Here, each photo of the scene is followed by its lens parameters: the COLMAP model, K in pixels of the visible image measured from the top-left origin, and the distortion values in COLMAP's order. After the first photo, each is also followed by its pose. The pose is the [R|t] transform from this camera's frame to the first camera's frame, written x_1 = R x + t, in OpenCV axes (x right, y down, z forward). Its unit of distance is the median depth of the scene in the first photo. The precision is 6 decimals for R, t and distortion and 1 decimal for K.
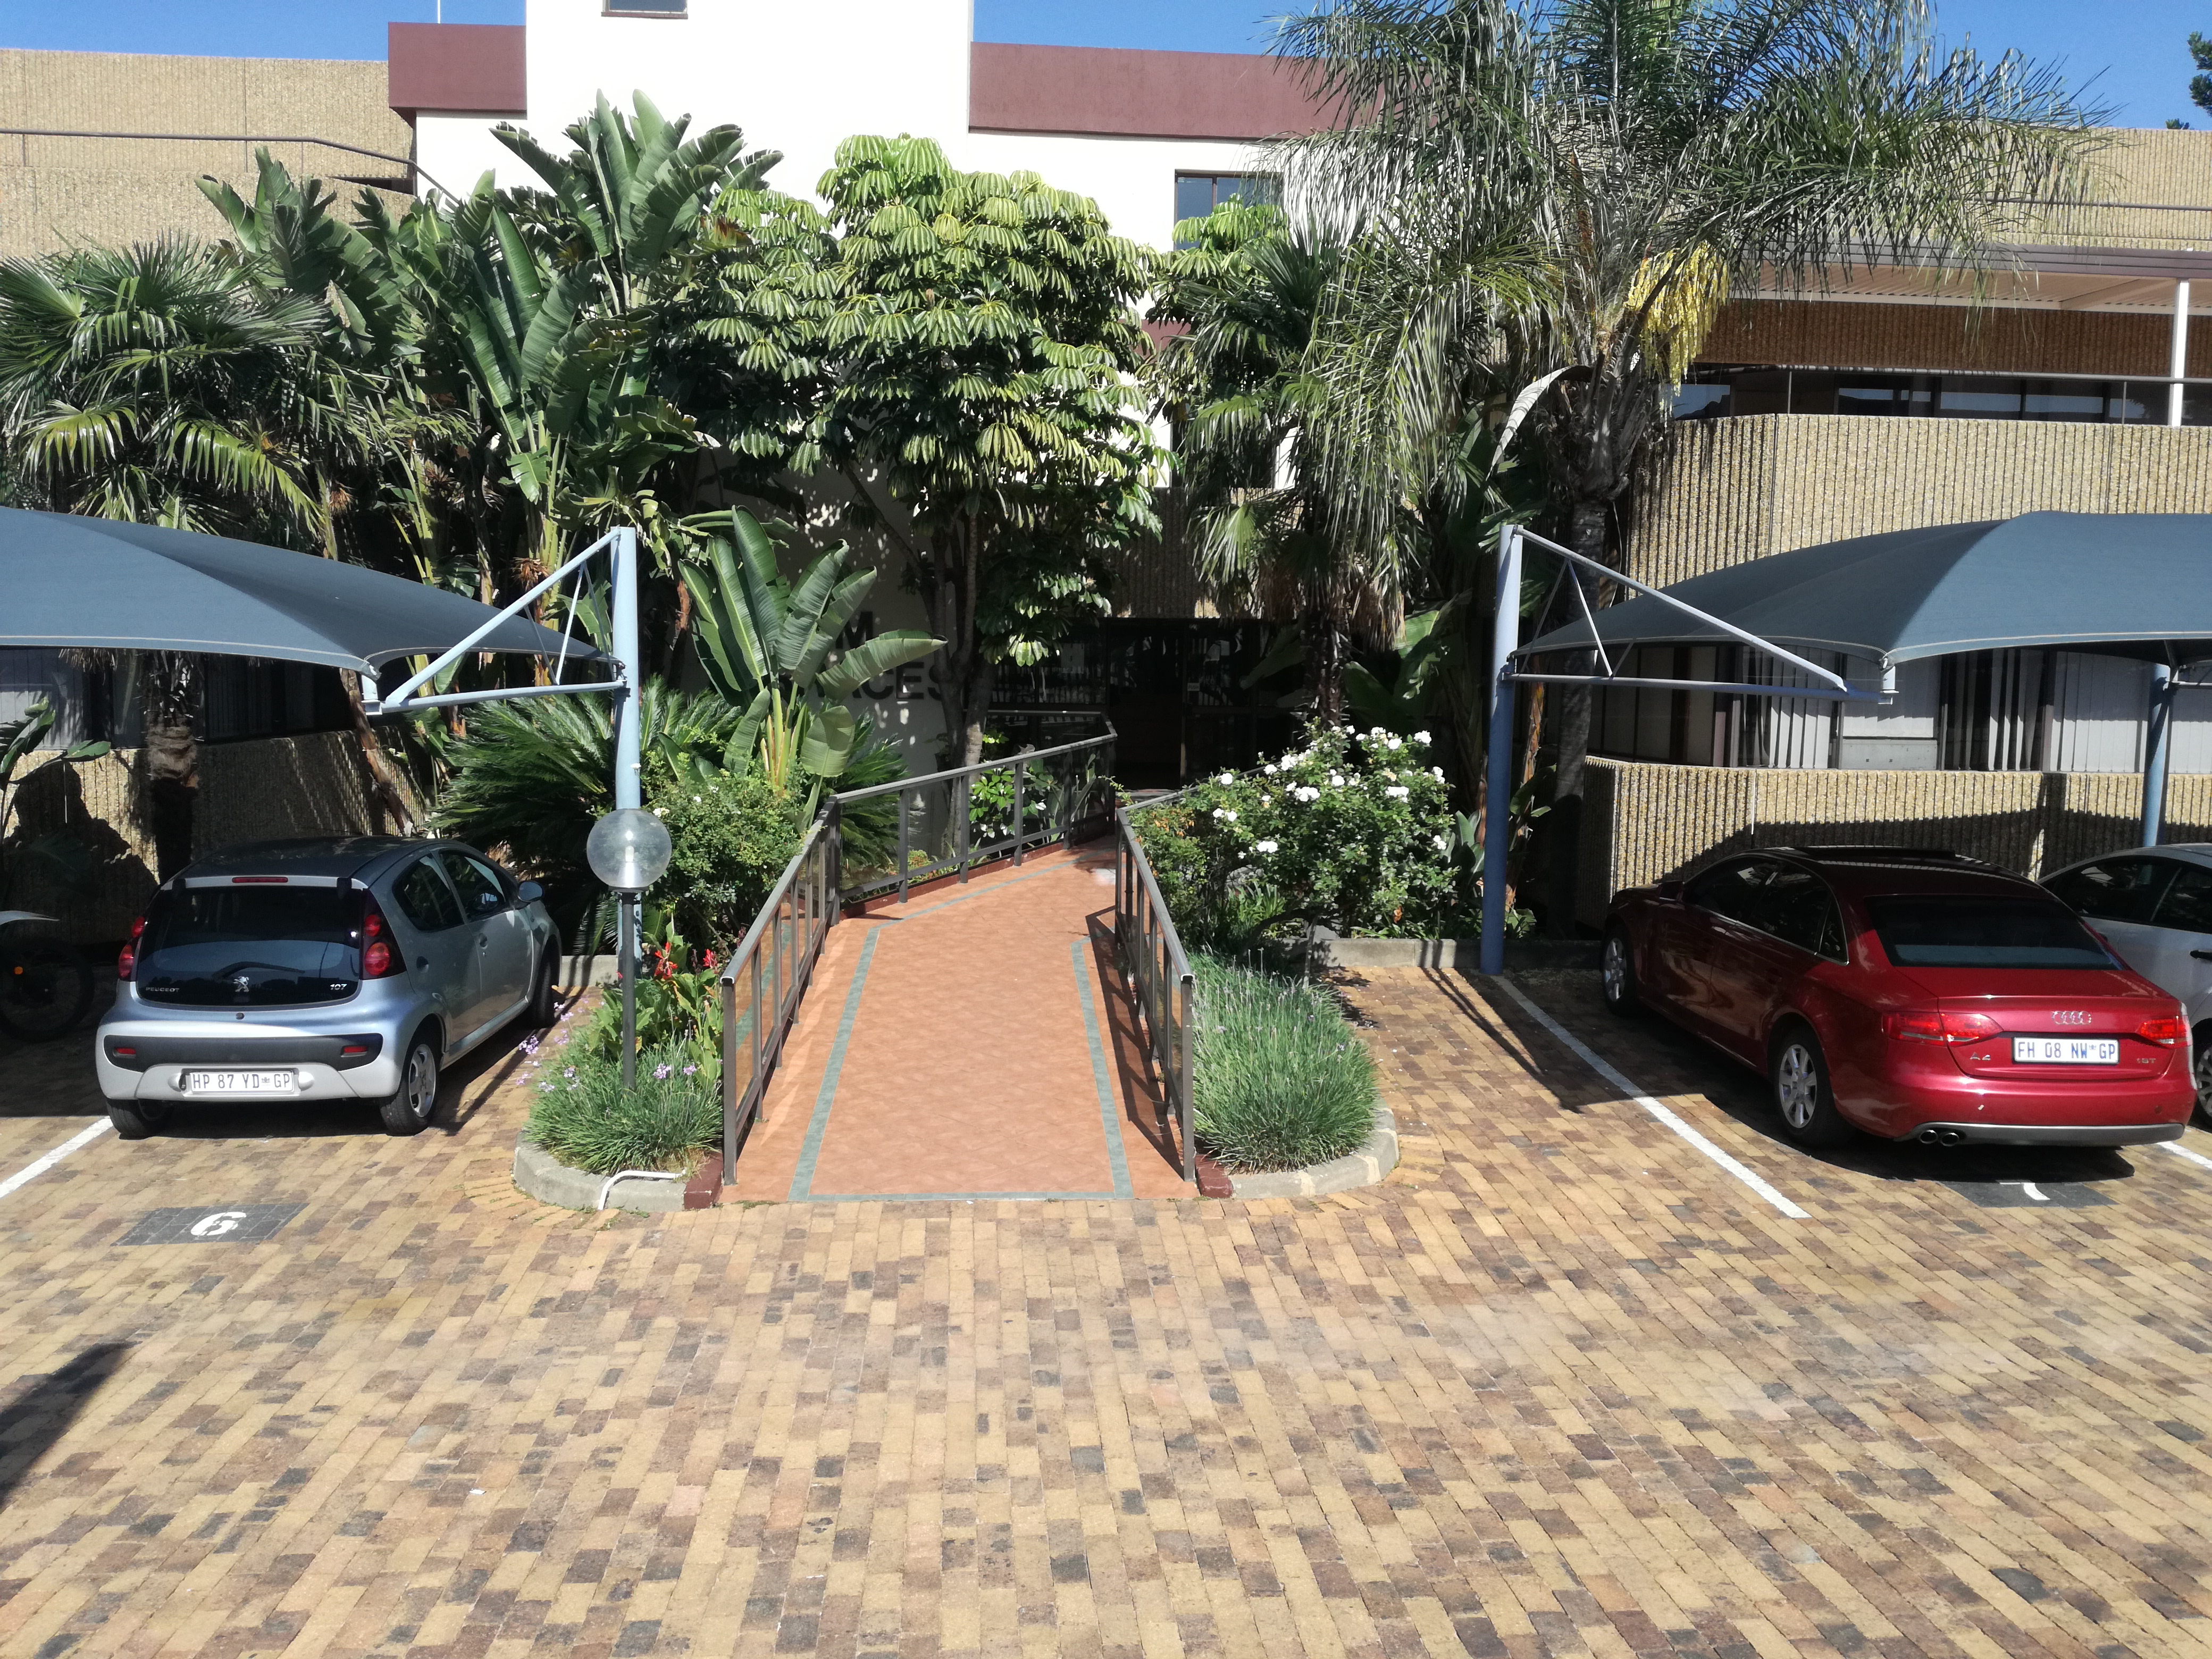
lens RADIAL K [[1793.2, 0, 1115.8], [0, 1793.2, 836.5], [0, 0, 1]] dist [0.122478, -0.239345]
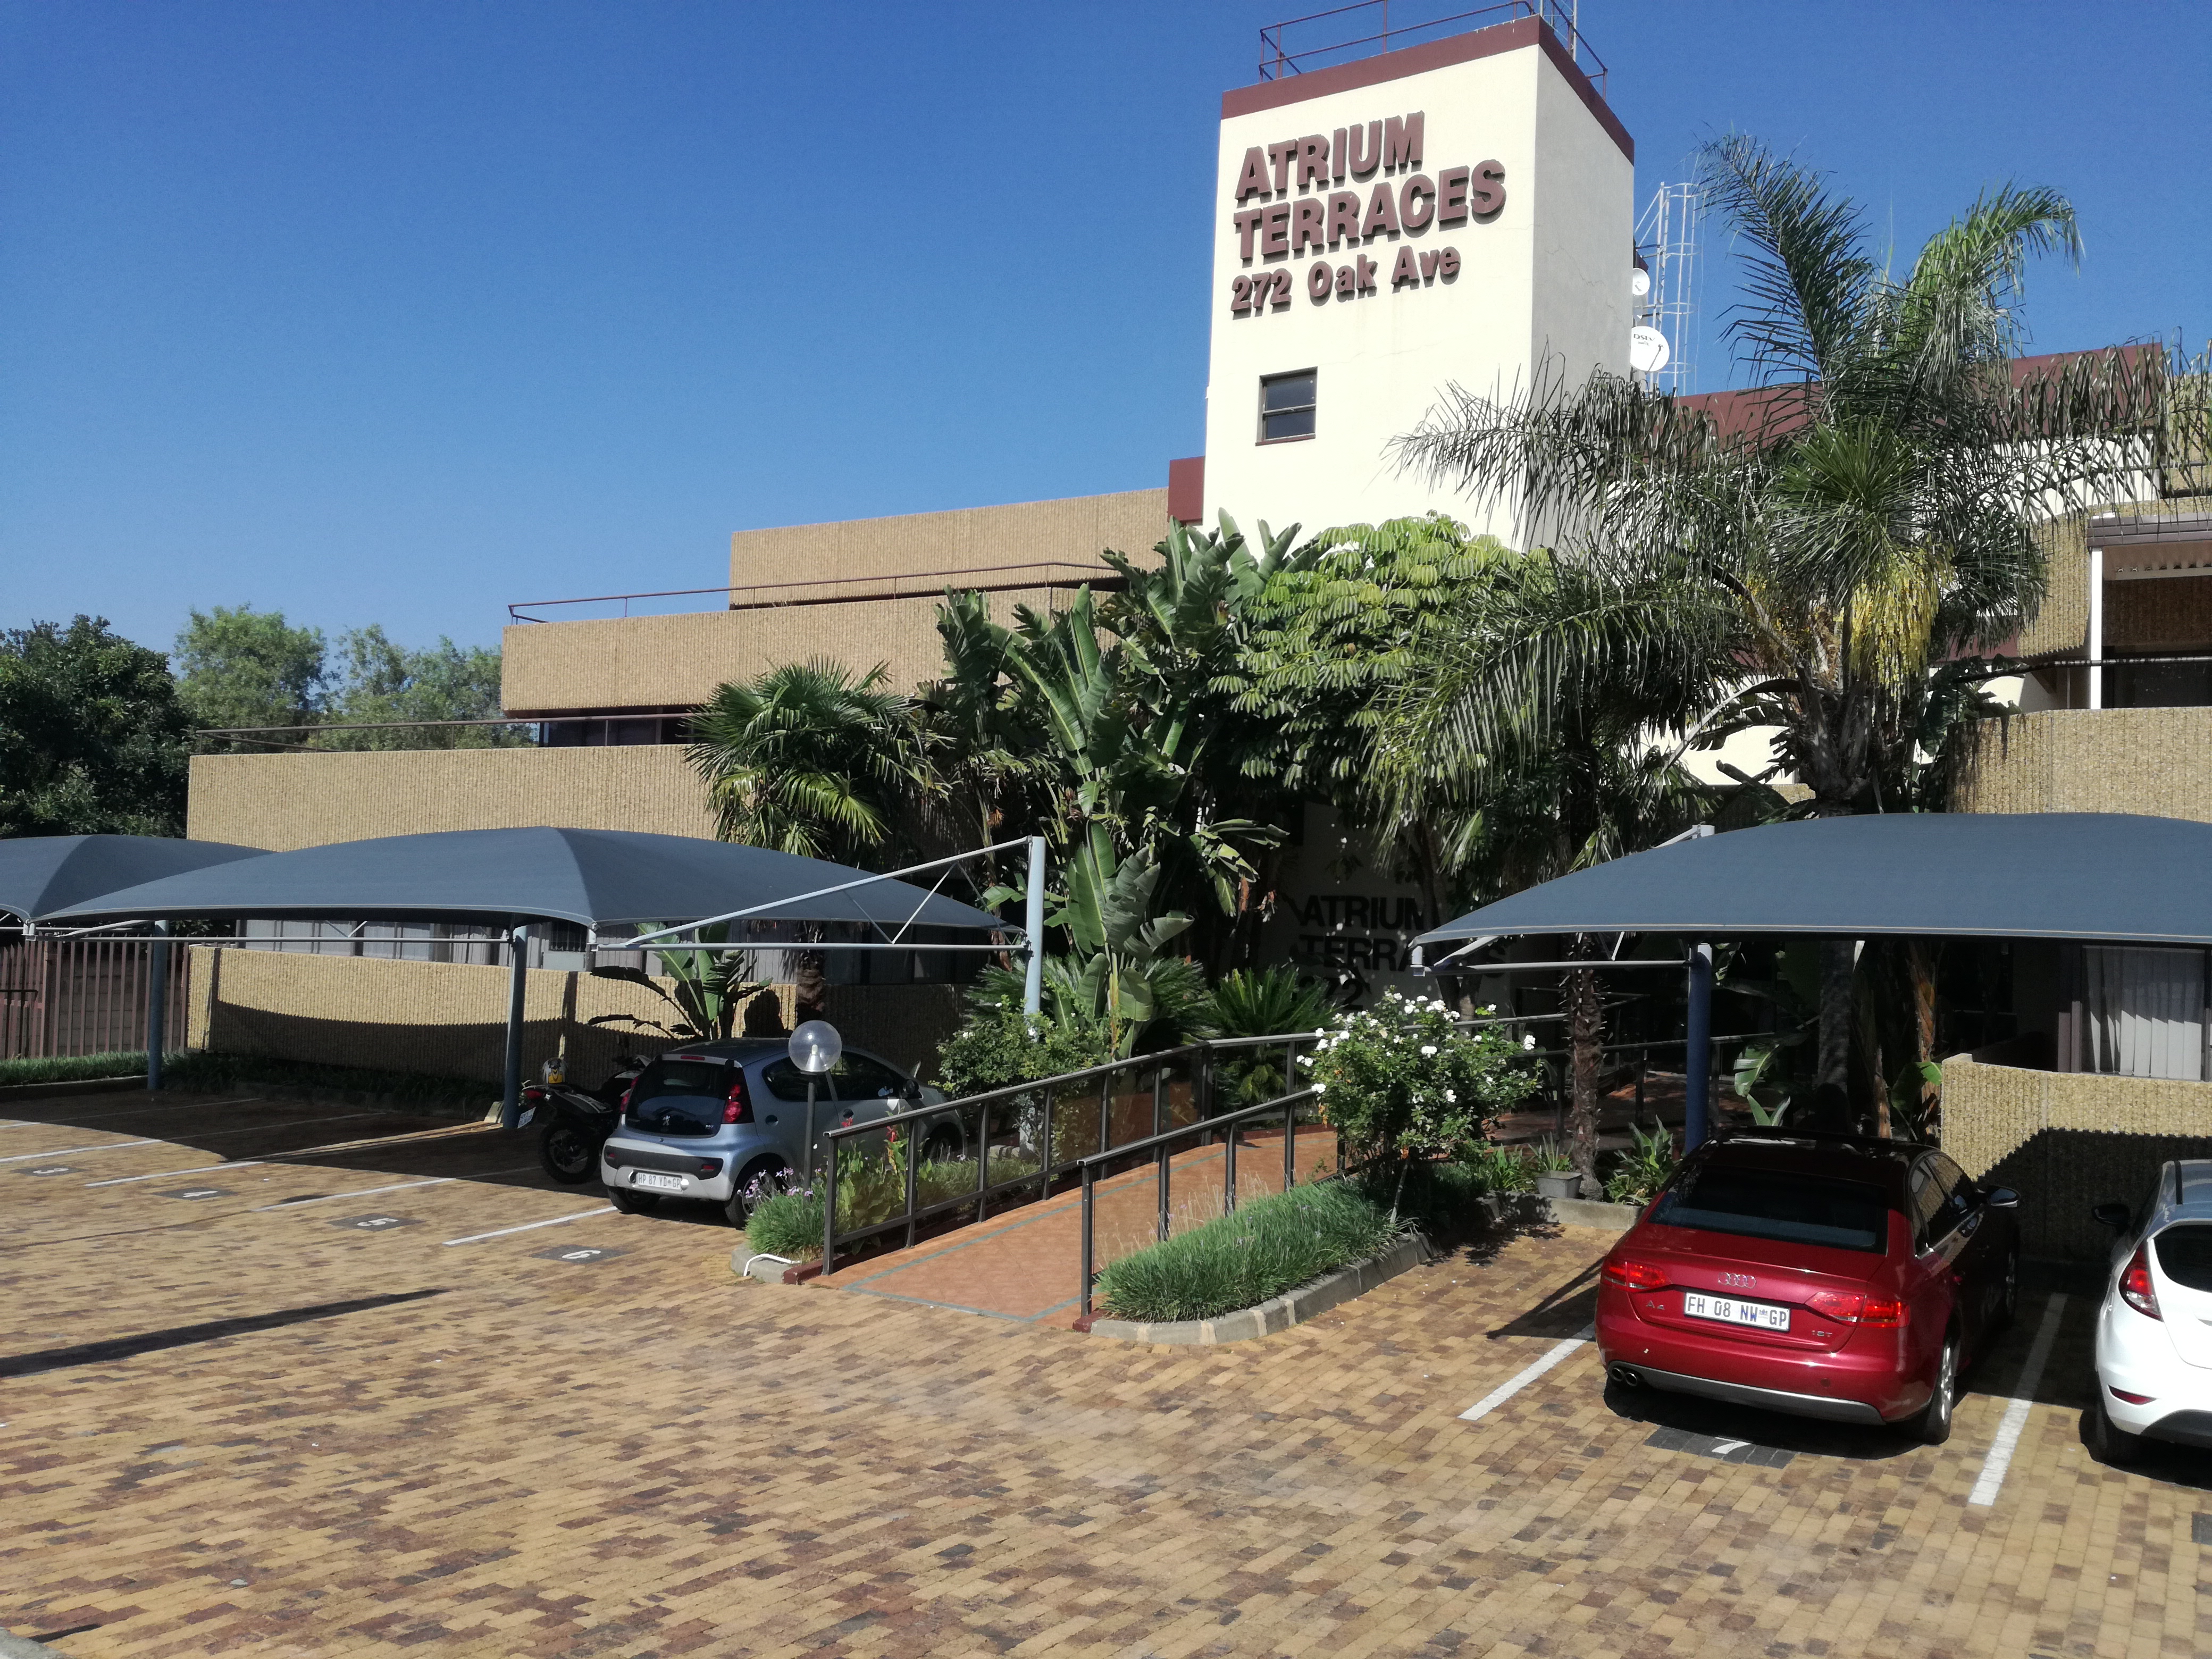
lens RADIAL K [[1793.2, 0, 1115.8], [0, 1793.2, 836.5], [0, 0, 1]] dist [0.122478, -0.239345]
pose [[0.812974, -0.011452, -0.582188, 0.935218], [-0.080600, 0.987969, -0.131986, 0.012479], [0.576695, 0.154226, 0.802270, -0.132403]]
